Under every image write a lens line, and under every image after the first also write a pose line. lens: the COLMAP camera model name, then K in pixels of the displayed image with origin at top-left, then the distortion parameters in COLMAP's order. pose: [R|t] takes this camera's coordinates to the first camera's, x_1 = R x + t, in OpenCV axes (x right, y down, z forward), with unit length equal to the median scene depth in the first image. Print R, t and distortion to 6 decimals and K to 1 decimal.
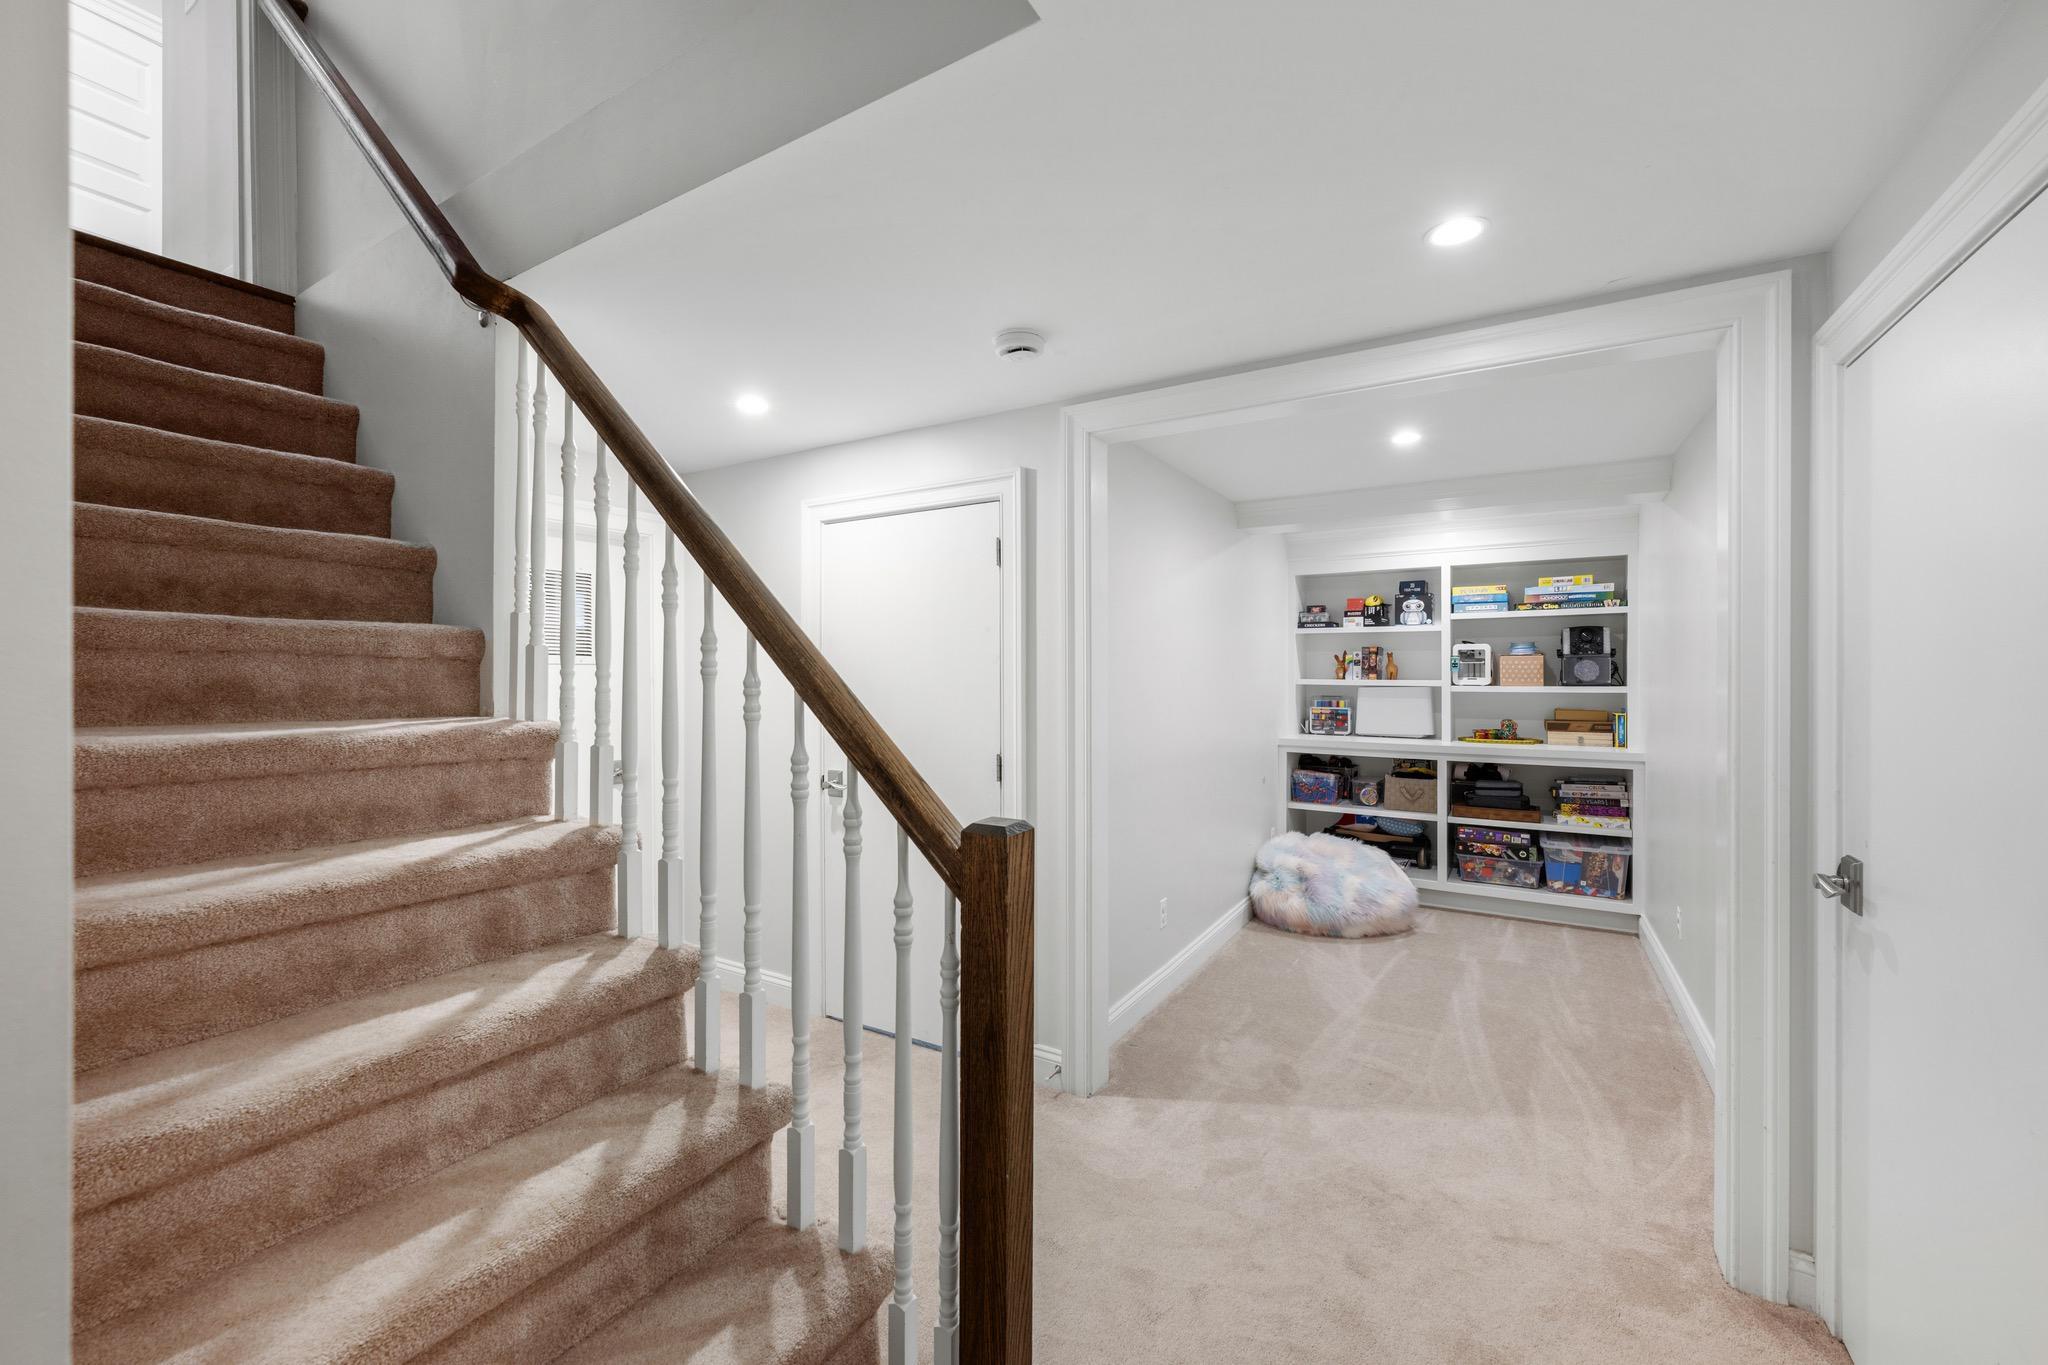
lens RADIAL K [[811.3, 0, 1022.4], [0, 811.3, 675.6], [0, 0, 1]] dist [-0.003764, 0.001198]
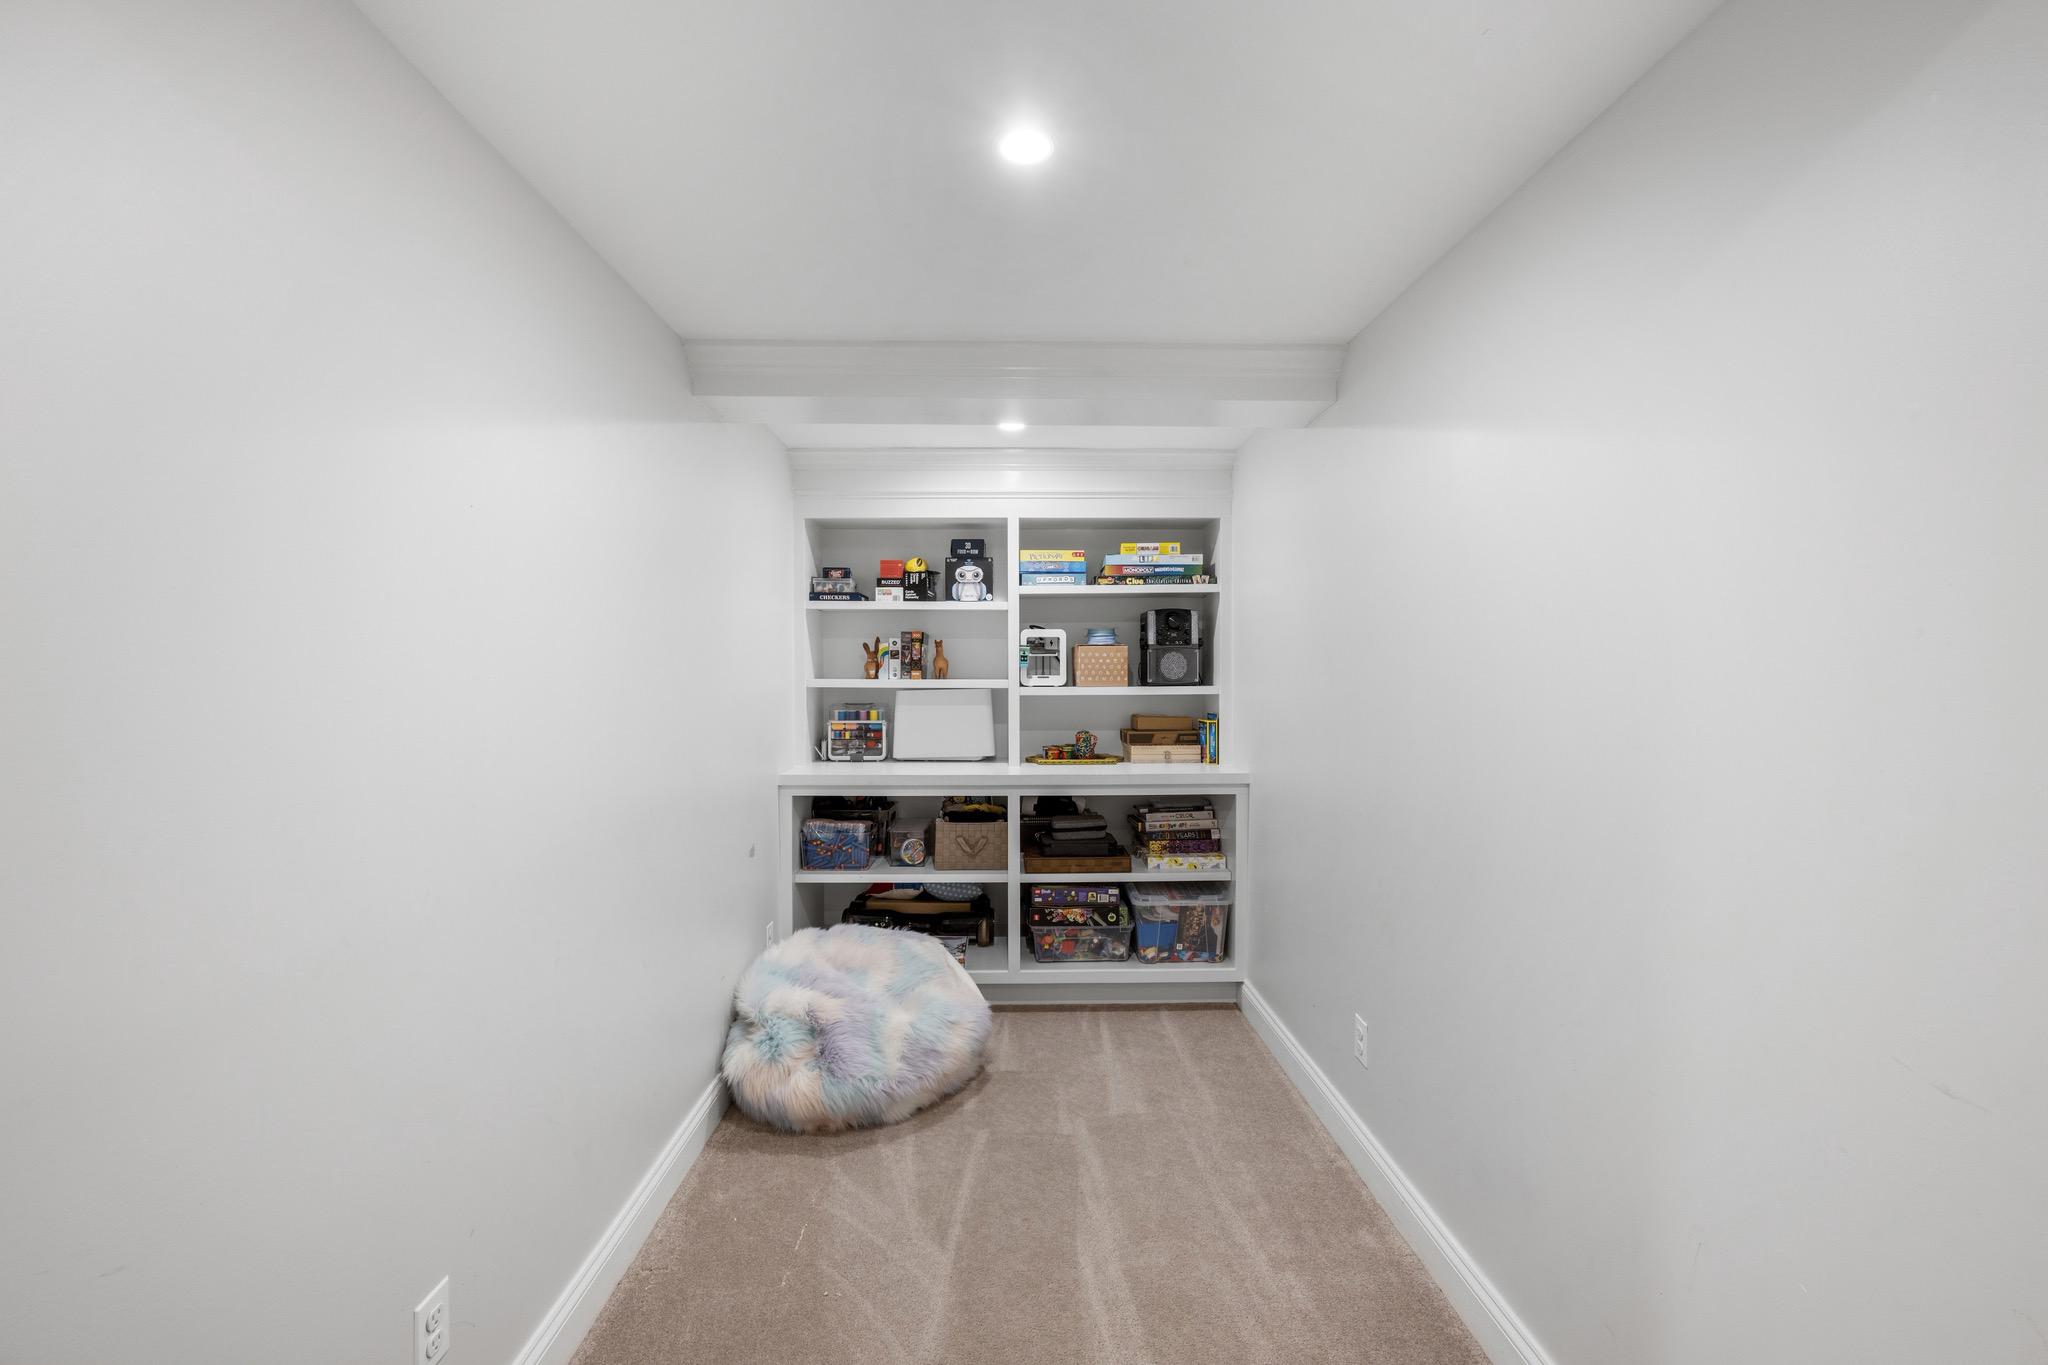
lens RADIAL K [[811.3, 0, 1021.9], [0, 811.3, 676.4], [0, 0, 1]] dist [-0.003764, 0.001198]
pose [[0.841627, -0.005576, 0.540031, 0.153977], [0.004057, 0.999984, 0.004002, 0.000373], [-0.540045, -0.001177, 0.841636, 0.422288]]
